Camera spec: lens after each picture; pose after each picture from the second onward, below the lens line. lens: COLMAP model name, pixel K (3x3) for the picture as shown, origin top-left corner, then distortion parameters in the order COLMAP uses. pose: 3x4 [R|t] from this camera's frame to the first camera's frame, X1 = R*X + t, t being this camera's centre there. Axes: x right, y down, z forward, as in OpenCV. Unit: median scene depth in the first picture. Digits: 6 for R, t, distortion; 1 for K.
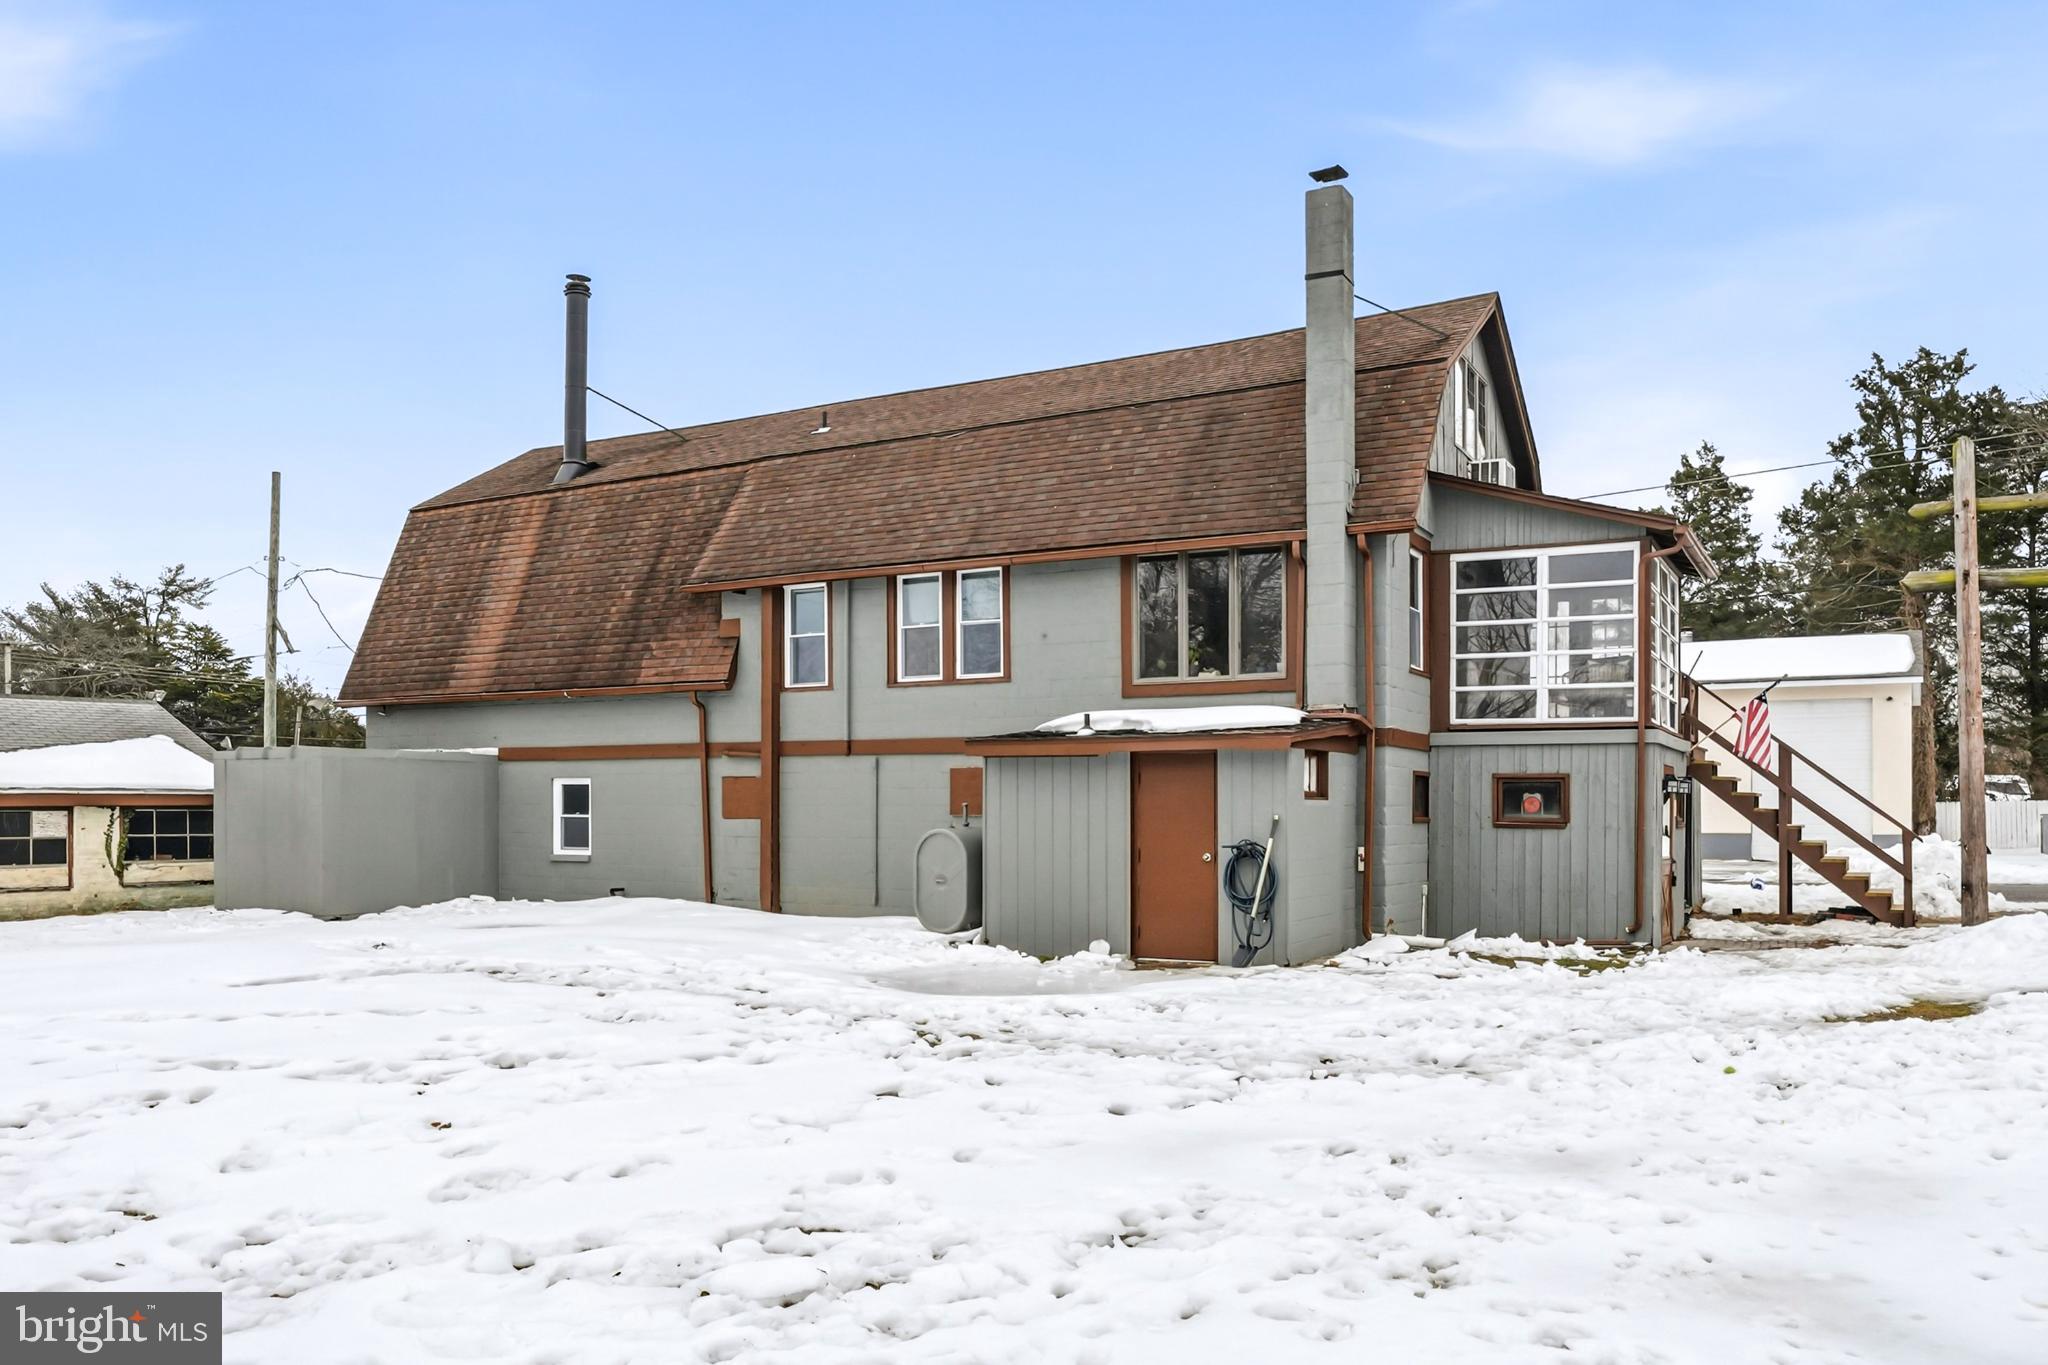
lens RADIAL K [[1126.6, 0, 1025.0], [0, 1126.6, 681.0], [0, 0, 1]] dist [0.004347, 0.001562]
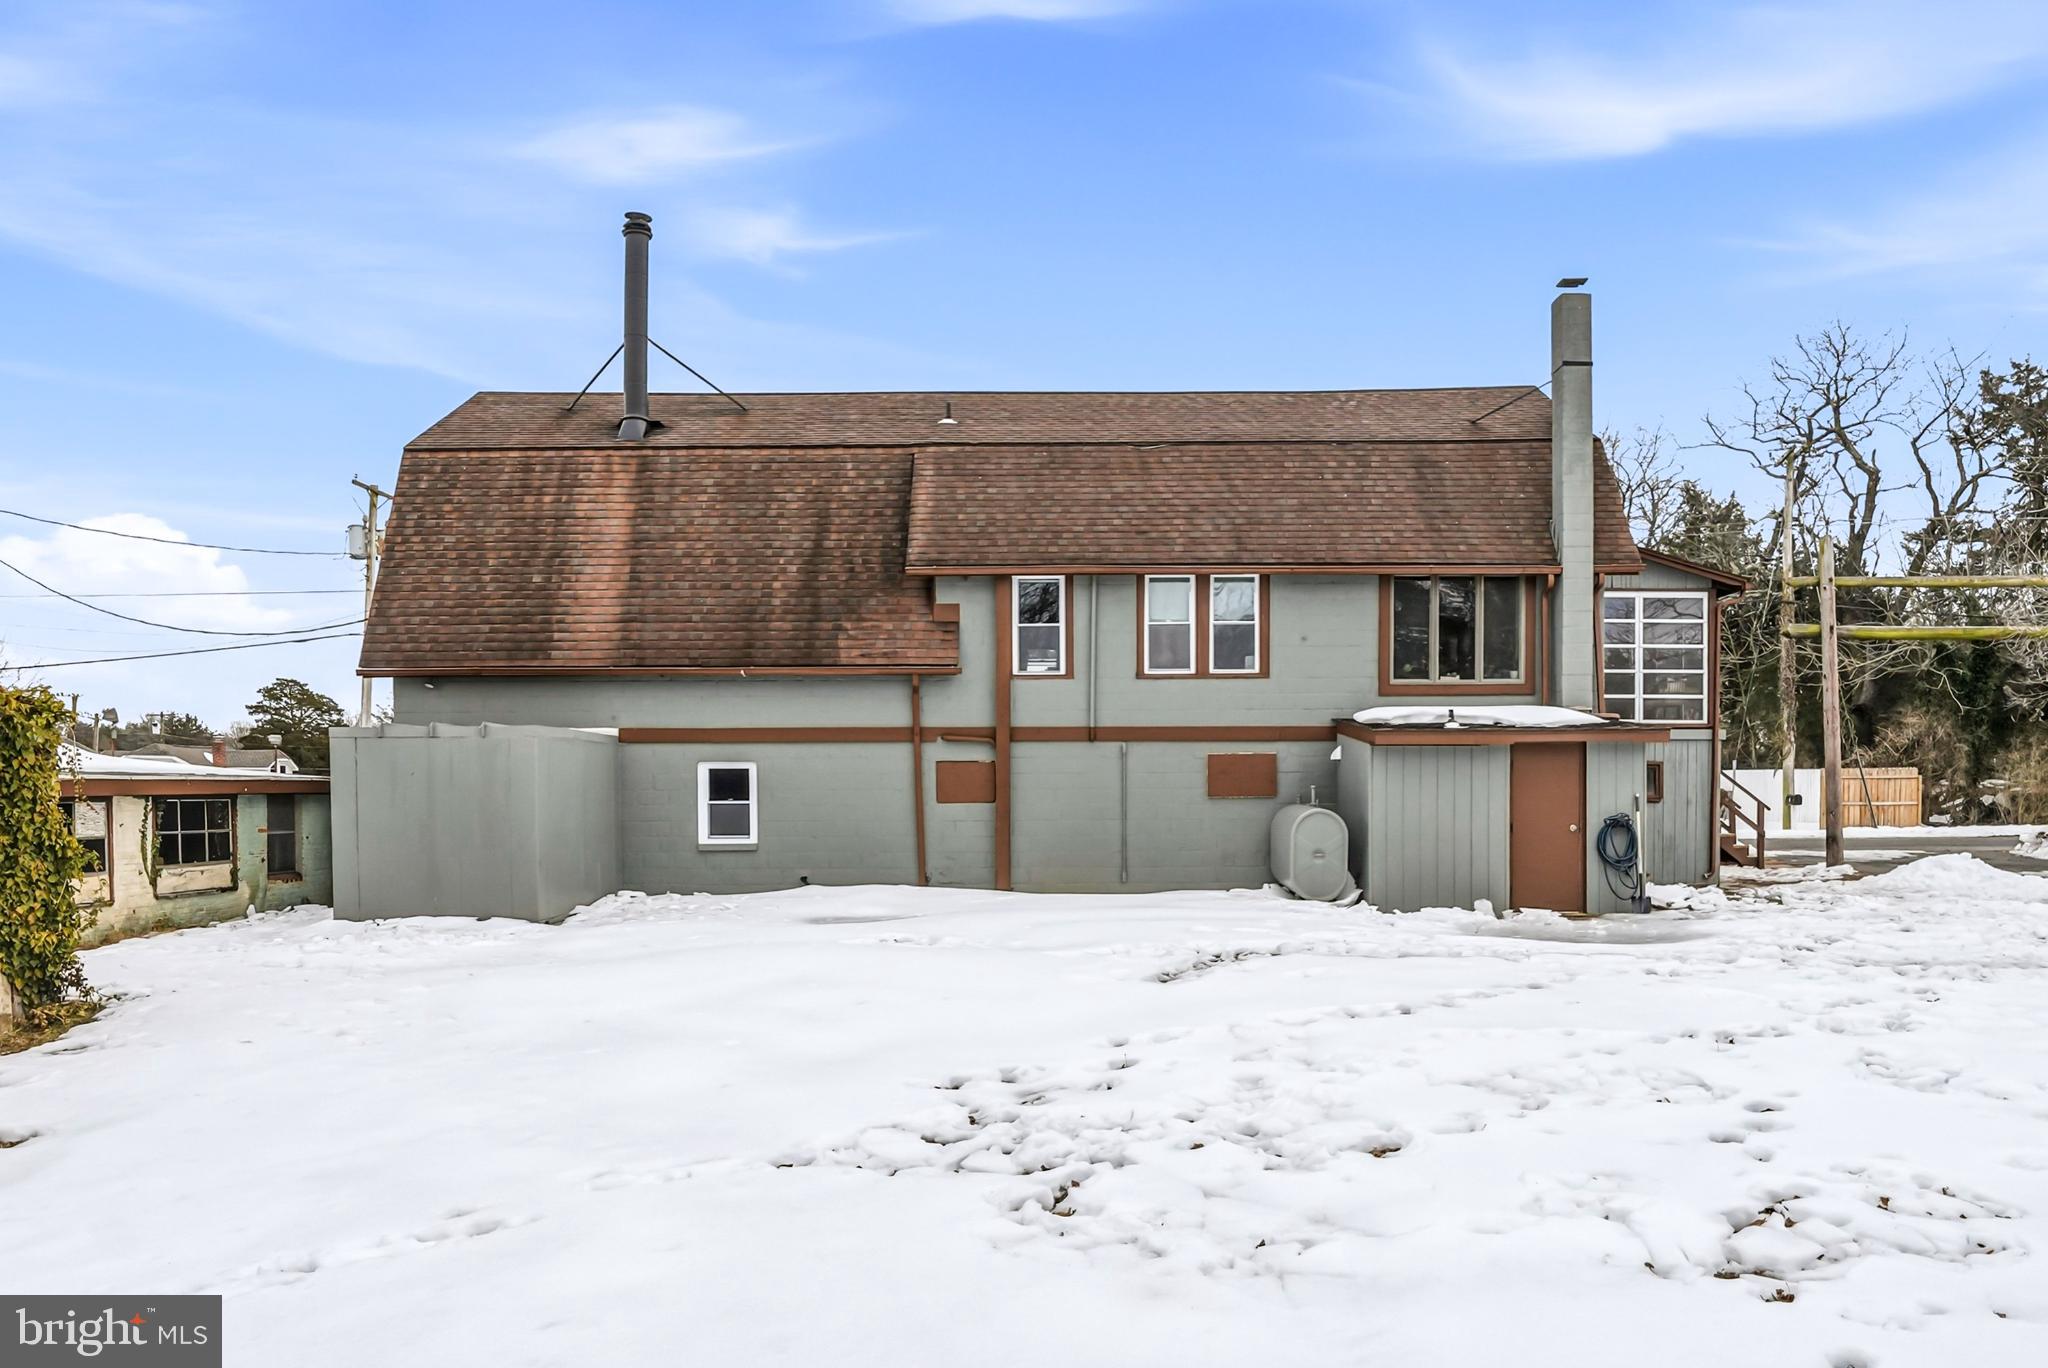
lens RADIAL K [[1037.4, 0, 1023.9], [0, 1037.4, 688.9], [0, 0, 1]] dist [0.000636, 0.002656]
pose [[0.923089, 0.031229, 0.383317, -0.550035], [-0.036443, 0.999316, 0.006345, 0.012190], [-0.382856, -0.019827, 0.923595, 0.122631]]
